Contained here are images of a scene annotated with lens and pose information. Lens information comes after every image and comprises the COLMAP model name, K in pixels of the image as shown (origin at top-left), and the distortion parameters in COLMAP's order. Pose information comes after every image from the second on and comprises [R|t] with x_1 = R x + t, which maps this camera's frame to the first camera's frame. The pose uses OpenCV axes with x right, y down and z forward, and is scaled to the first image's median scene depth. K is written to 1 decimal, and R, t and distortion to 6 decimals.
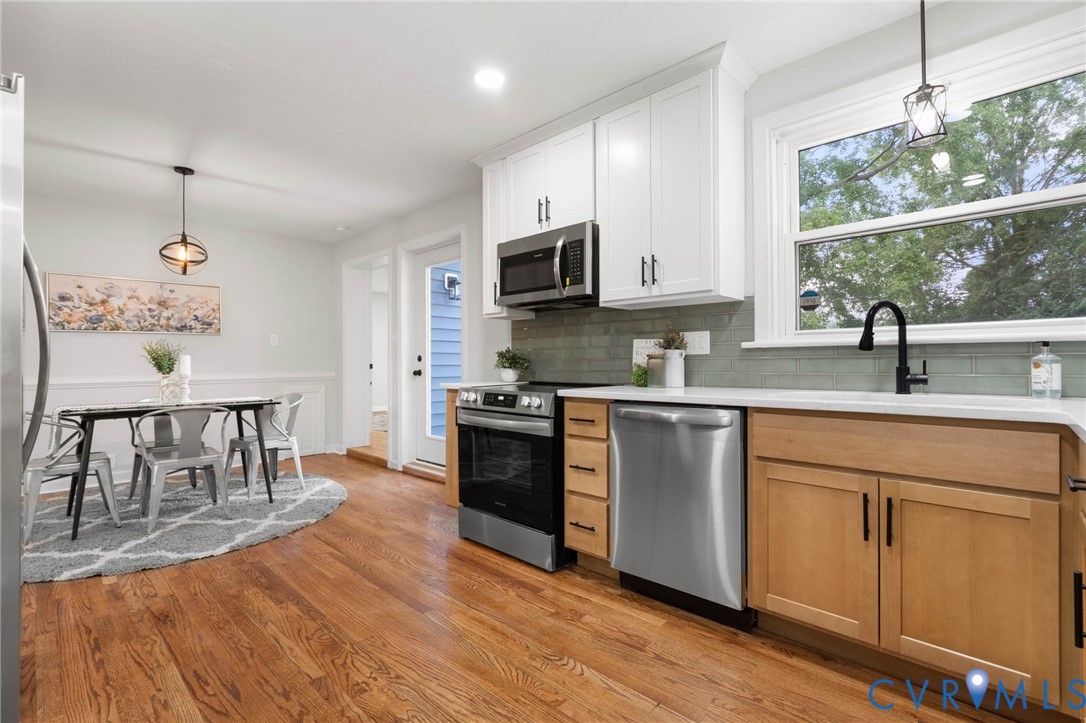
lens RADIAL K [[498.8, 0, 542.3], [0, 498.8, 360.6], [0, 0, 1]] dist [0.002304, 0.000358]
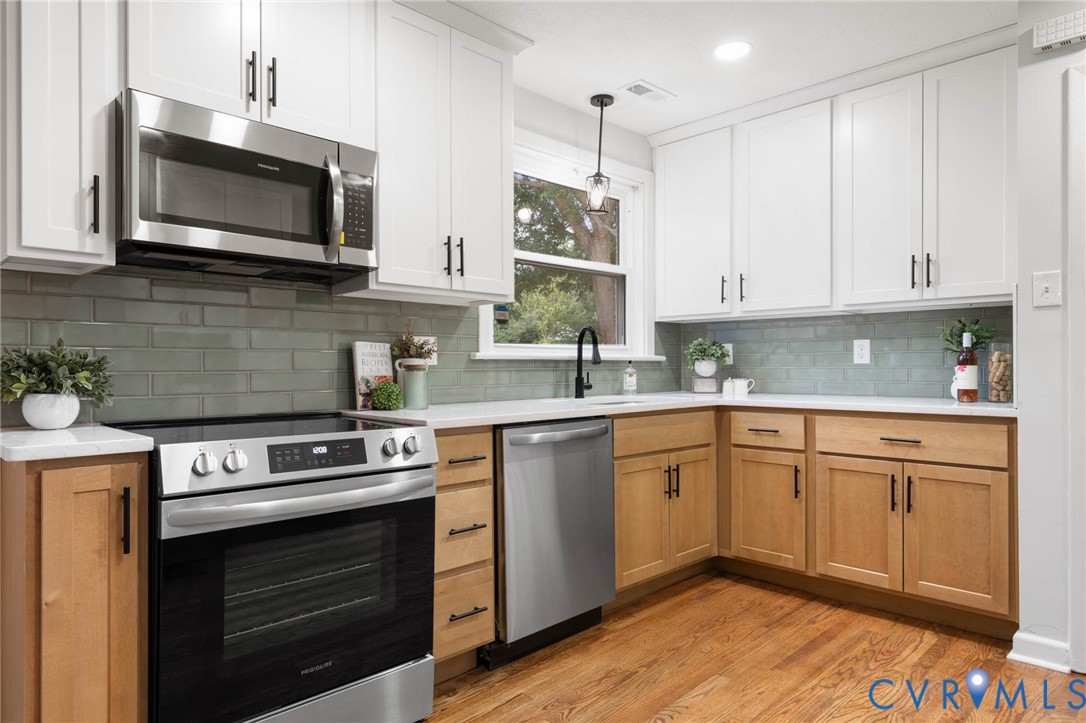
lens RADIAL K [[654.8, 0, 542.4], [0, 654.8, 364.1], [0, 0, 1]] dist [-0.000451, 0.000070]
pose [[0.033431, 0.010828, 0.999382, -0.979892], [0.002398, 0.999938, -0.010914, -0.002704], [-0.999438, 0.002761, 0.033403, 1.030926]]
